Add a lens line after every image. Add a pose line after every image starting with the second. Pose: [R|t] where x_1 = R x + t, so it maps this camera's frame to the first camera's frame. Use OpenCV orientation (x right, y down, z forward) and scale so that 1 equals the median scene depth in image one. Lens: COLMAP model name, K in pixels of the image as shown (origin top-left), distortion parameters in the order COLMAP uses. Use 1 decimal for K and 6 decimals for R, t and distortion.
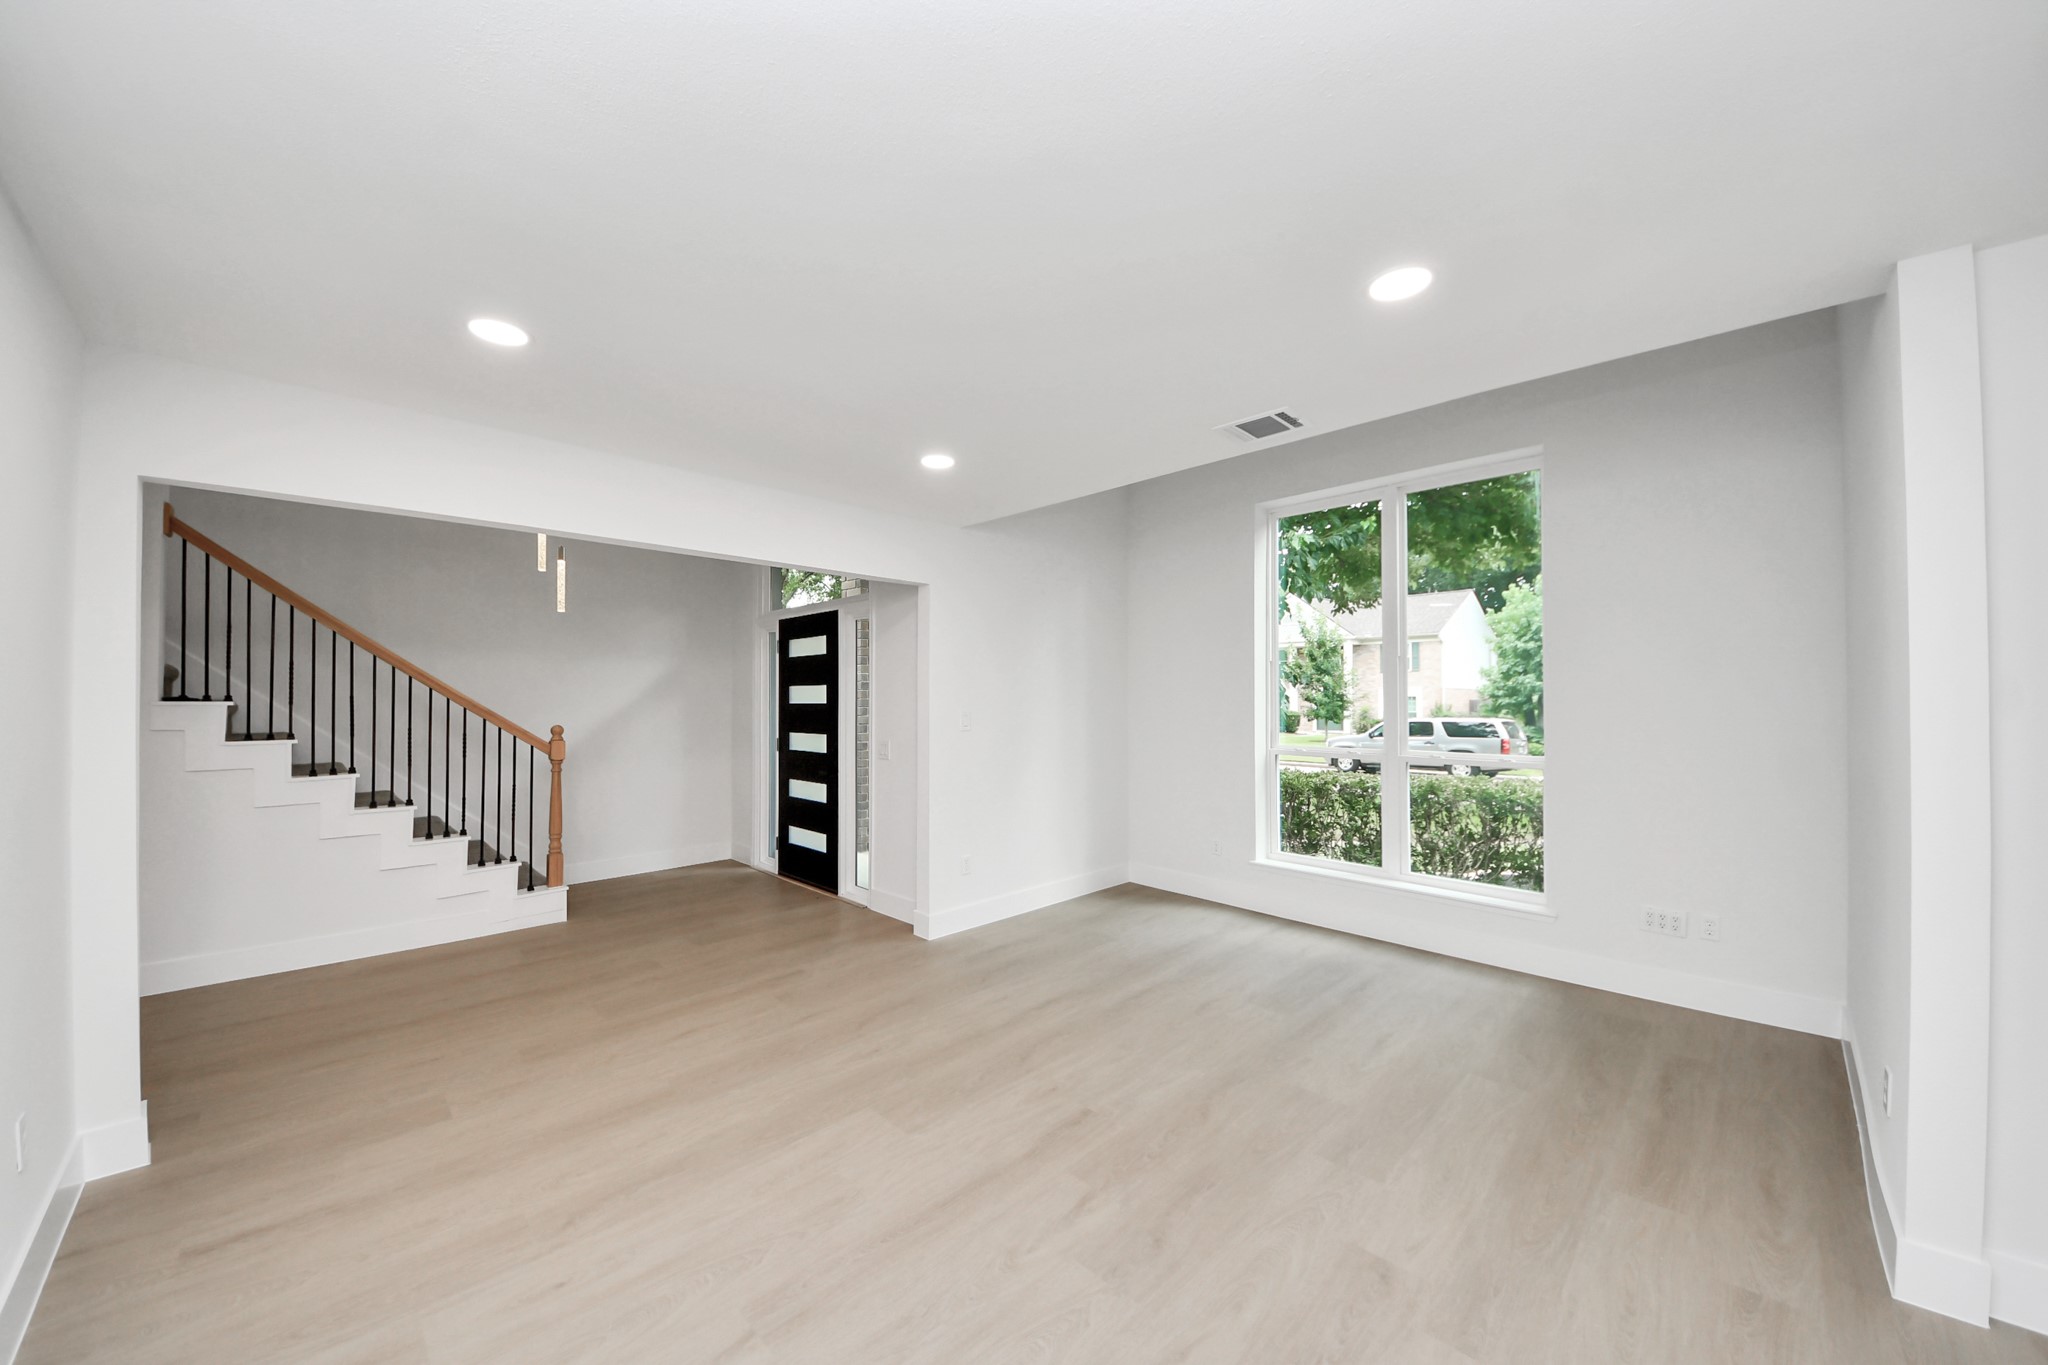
lens RADIAL K [[746.0, 0, 1028.2], [0, 746.0, 686.2], [0, 0, 1]] dist [0.000458, -0.005853]
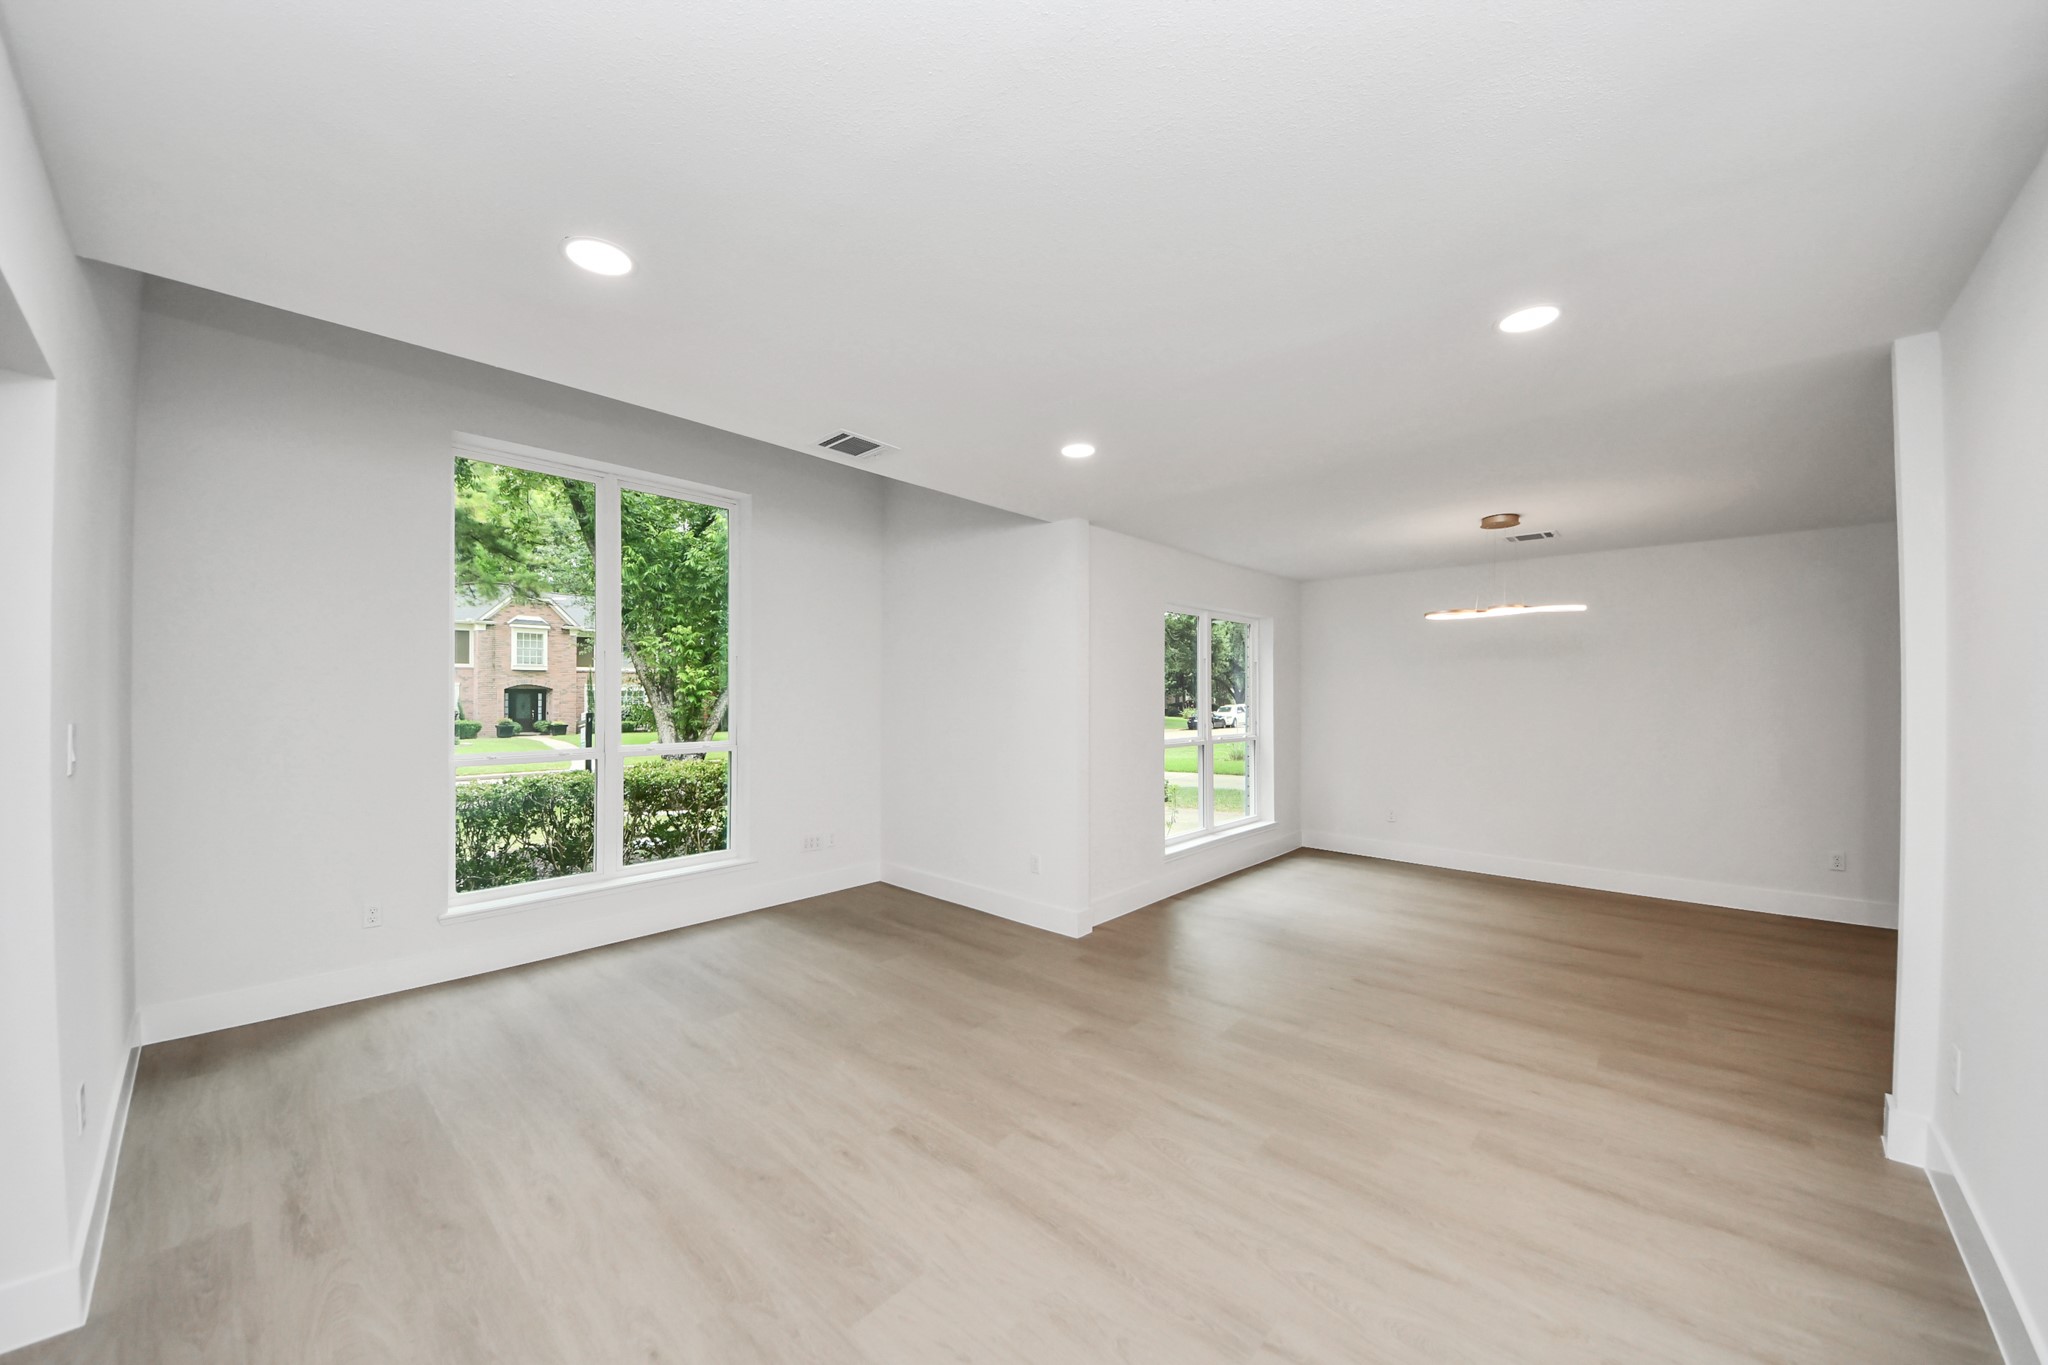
lens RADIAL K [[746.0, 0, 1011.5], [0, 746.0, 675.3], [0, 0, 1]] dist [0.000458, -0.005853]
pose [[-0.035917, 0.013703, 0.999261, -0.431263], [-0.004276, 0.999895, -0.013865, 0.004612], [-0.999346, -0.004771, -0.035855, 0.440726]]
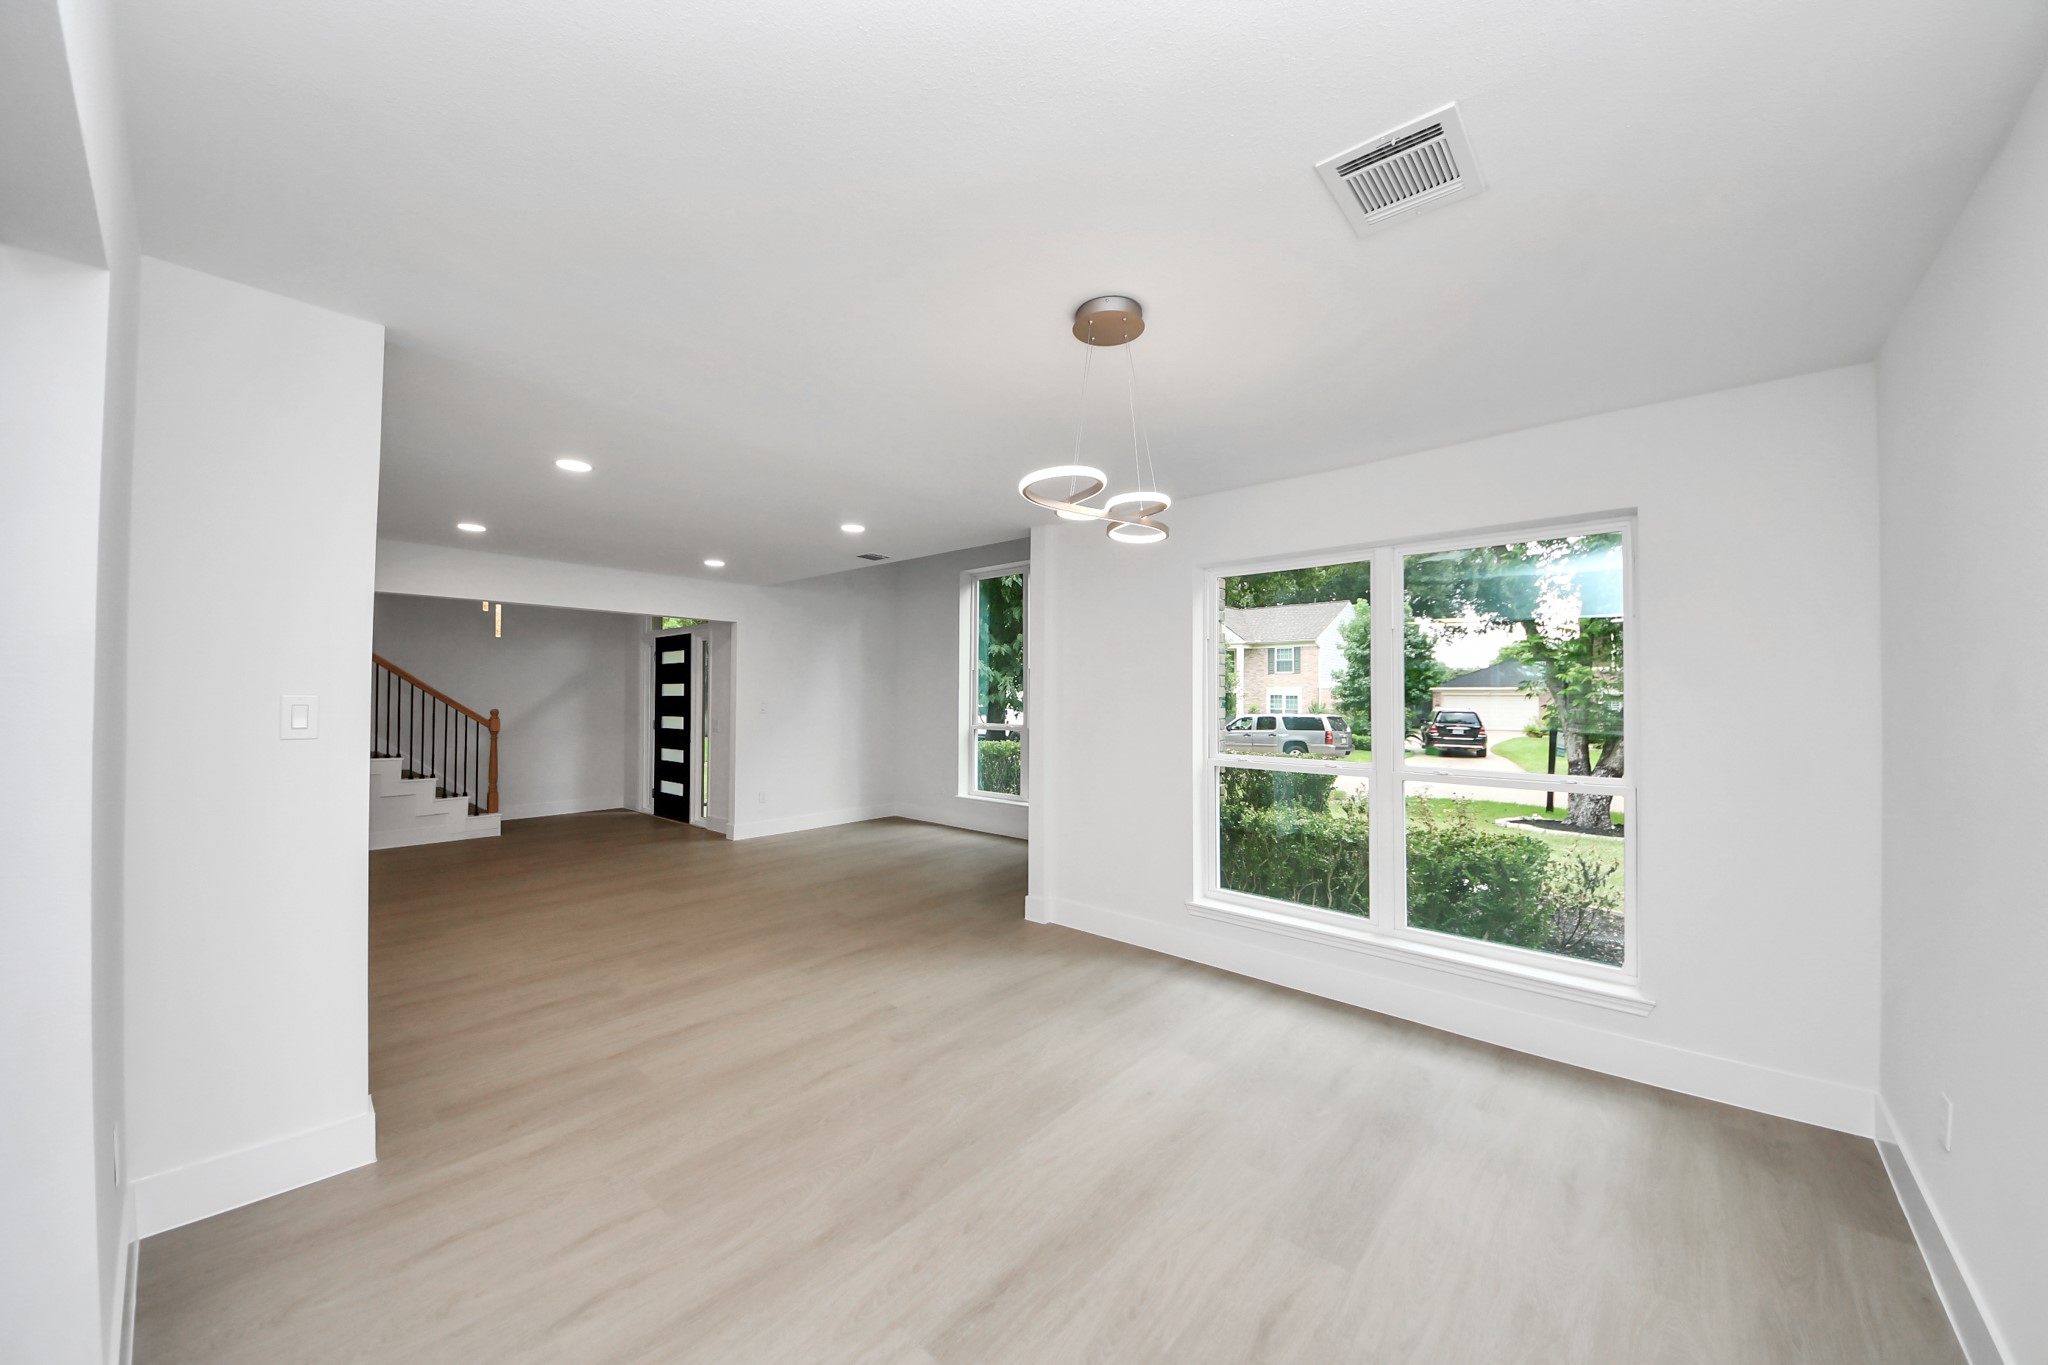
lens RADIAL K [[746.0, 0, 1040.0], [0, 746.0, 688.0], [0, 0, 1]] dist [0.000458, -0.005853]
pose [[0.996882, 0.005695, 0.078700, 0.336343], [-0.006084, 0.999970, 0.004698, -0.004189], [-0.078671, -0.005162, 0.996887, -0.566471]]
